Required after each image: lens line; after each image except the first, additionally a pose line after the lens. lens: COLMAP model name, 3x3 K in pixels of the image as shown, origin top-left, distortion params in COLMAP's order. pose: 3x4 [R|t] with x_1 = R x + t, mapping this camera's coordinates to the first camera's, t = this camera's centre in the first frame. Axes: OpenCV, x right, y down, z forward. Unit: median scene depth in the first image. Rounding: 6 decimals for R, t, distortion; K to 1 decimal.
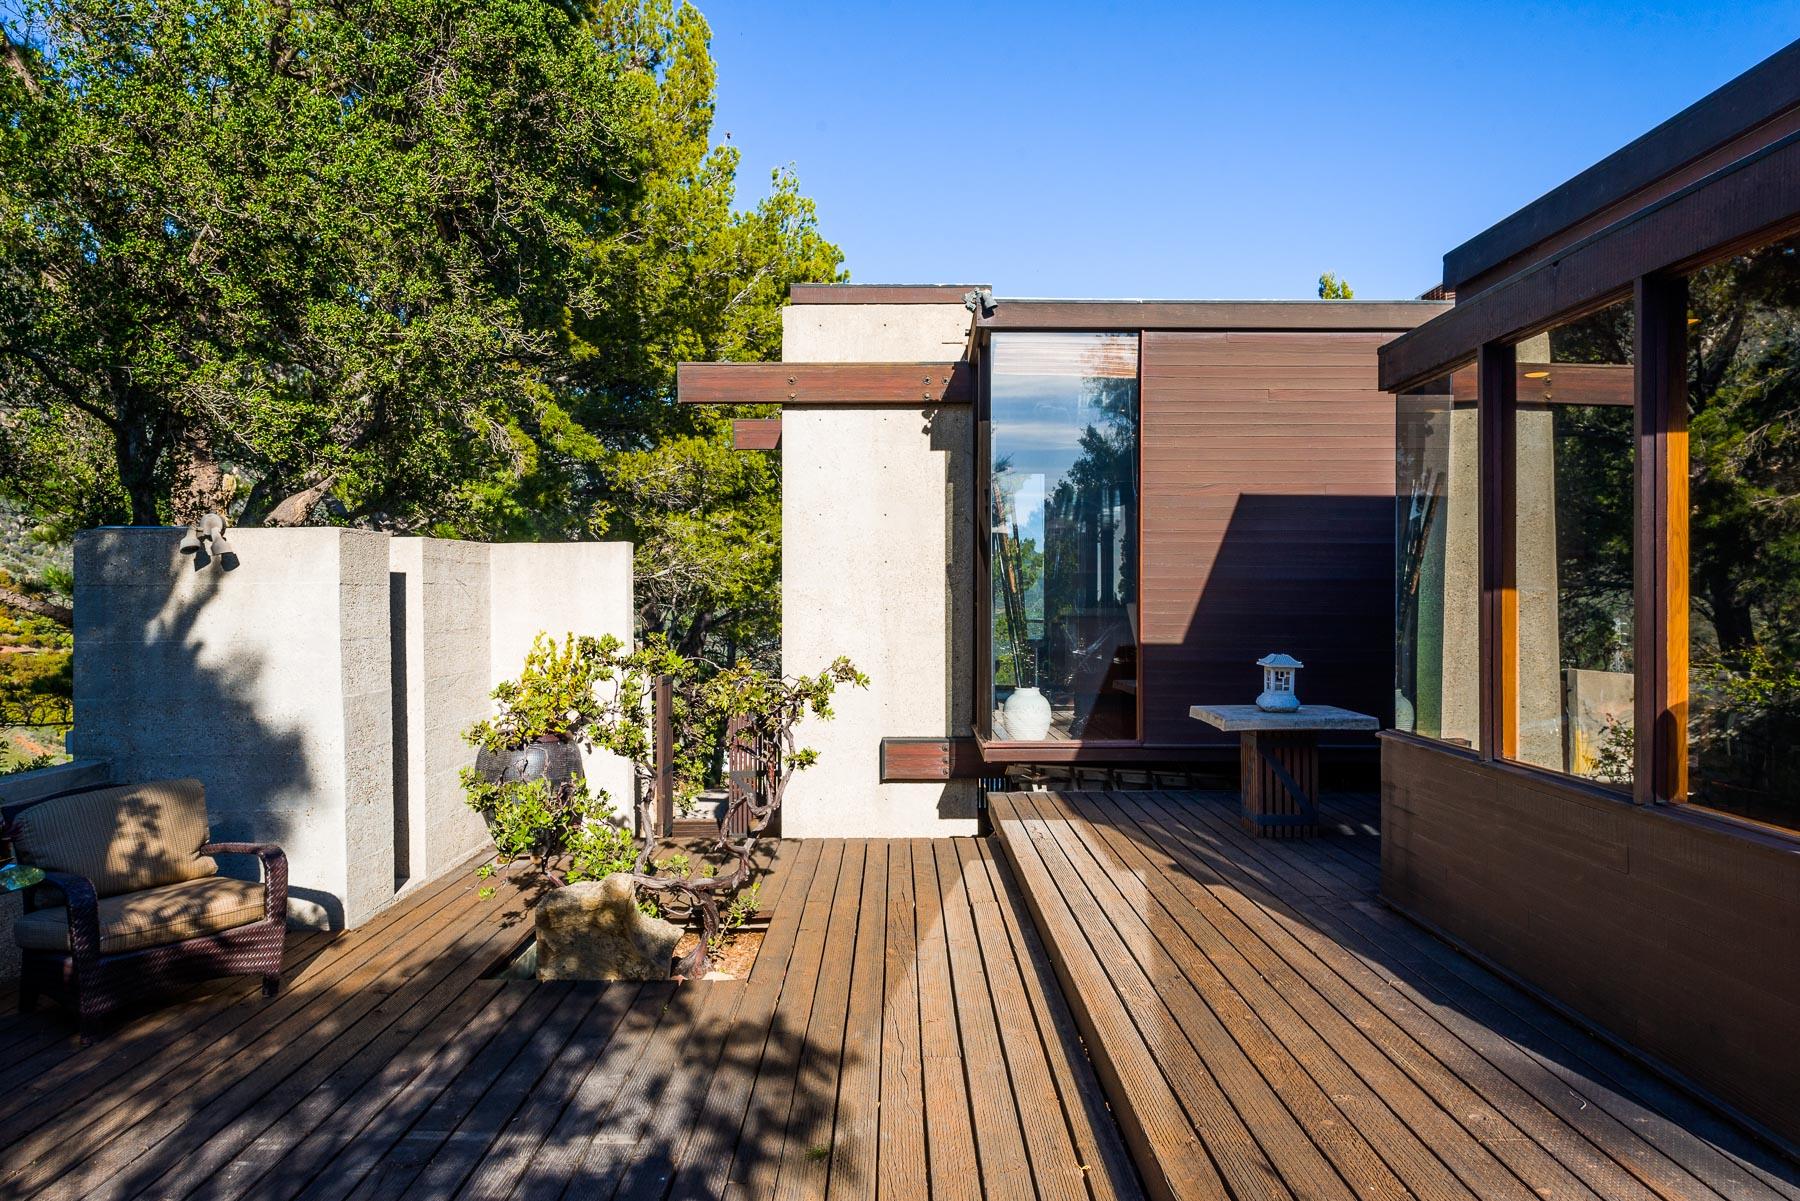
lens RADIAL K [[1230.4, 0, 900.0], [0, 1230.4, 600.5], [0, 0, 1]] dist [-0.004163, -0.002694]
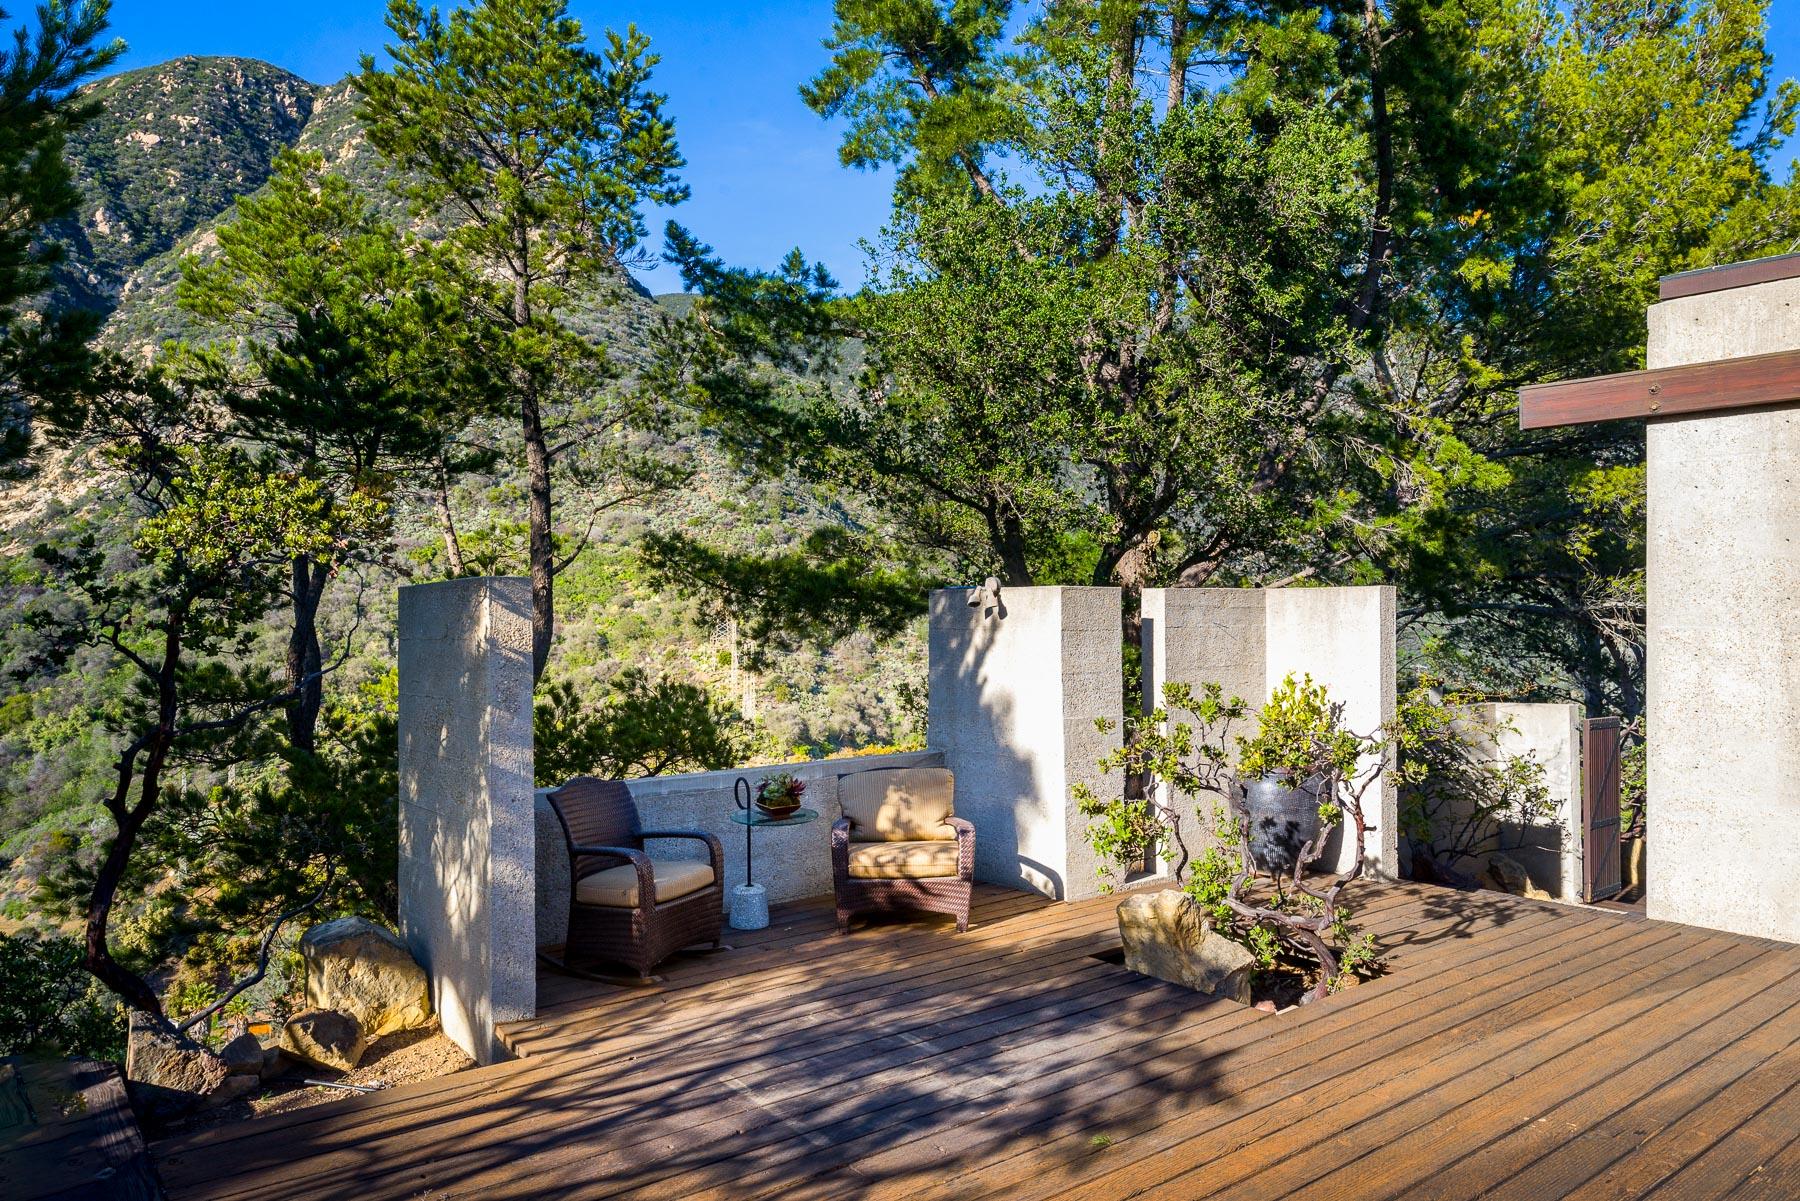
lens RADIAL K [[1230.4, 0, 900.0], [0, 1230.4, 600.5], [0, 0, 1]] dist [-0.004163, -0.002694]
pose [[0.609871, -0.001737, -0.792498, 0.611423], [-0.006281, 0.999956, -0.007025, -0.048007], [0.792475, 0.009262, 0.609833, 0.121990]]
